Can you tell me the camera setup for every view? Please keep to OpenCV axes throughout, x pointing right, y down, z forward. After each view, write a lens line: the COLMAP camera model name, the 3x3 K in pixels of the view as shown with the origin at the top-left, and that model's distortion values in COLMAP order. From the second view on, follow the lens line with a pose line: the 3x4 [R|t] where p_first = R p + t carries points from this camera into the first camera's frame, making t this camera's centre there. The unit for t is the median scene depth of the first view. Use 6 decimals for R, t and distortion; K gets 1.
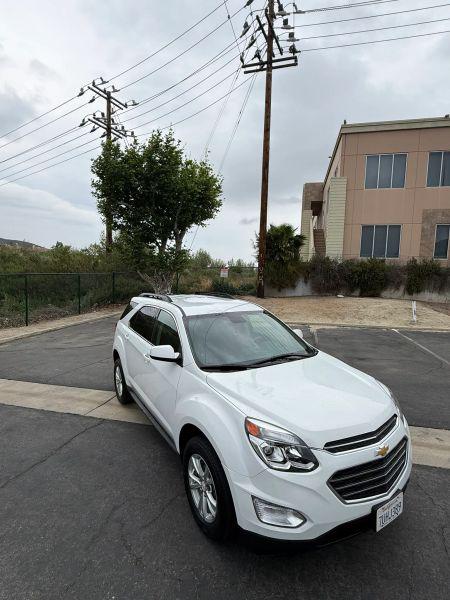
lens RADIAL K [[313.4, 0, 228.0], [0, 313.4, 300.2], [0, 0, 1]] dist [-0.002495, -0.001244]
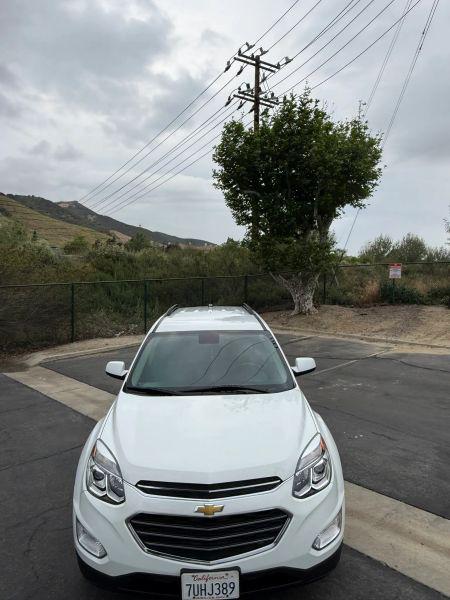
lens RADIAL K [[427.7, 0, 224.0], [0, 427.7, 298.0], [0, 0, 1]] dist [-0.004703, 0.001139]
pose [[0.851142, 0.007739, -0.524879, 0.165132], [-0.018965, 0.999692, -0.016014, -0.008083], [0.524593, 0.023584, 0.851026, 0.008521]]
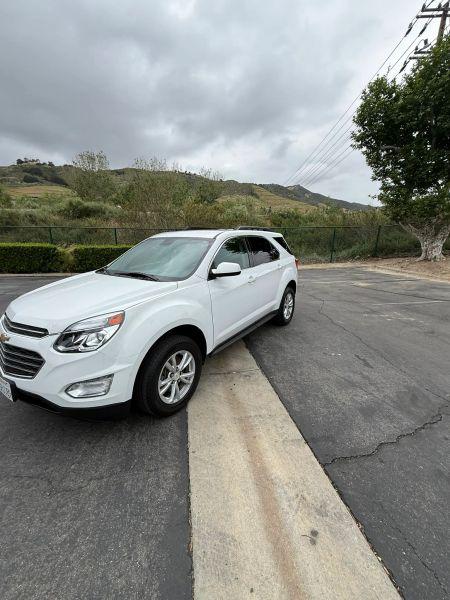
lens RADIAL K [[263.7, 0, 224.4], [0, 263.7, 305.0], [0, 0, 1]] dist [-0.001595, 0.000000]
pose [[0.372678, 0.216374, -0.902382, 0.241053], [-0.067890, 0.976187, 0.206033, 0.016971], [0.925474, -0.015521, 0.378493, 0.203376]]
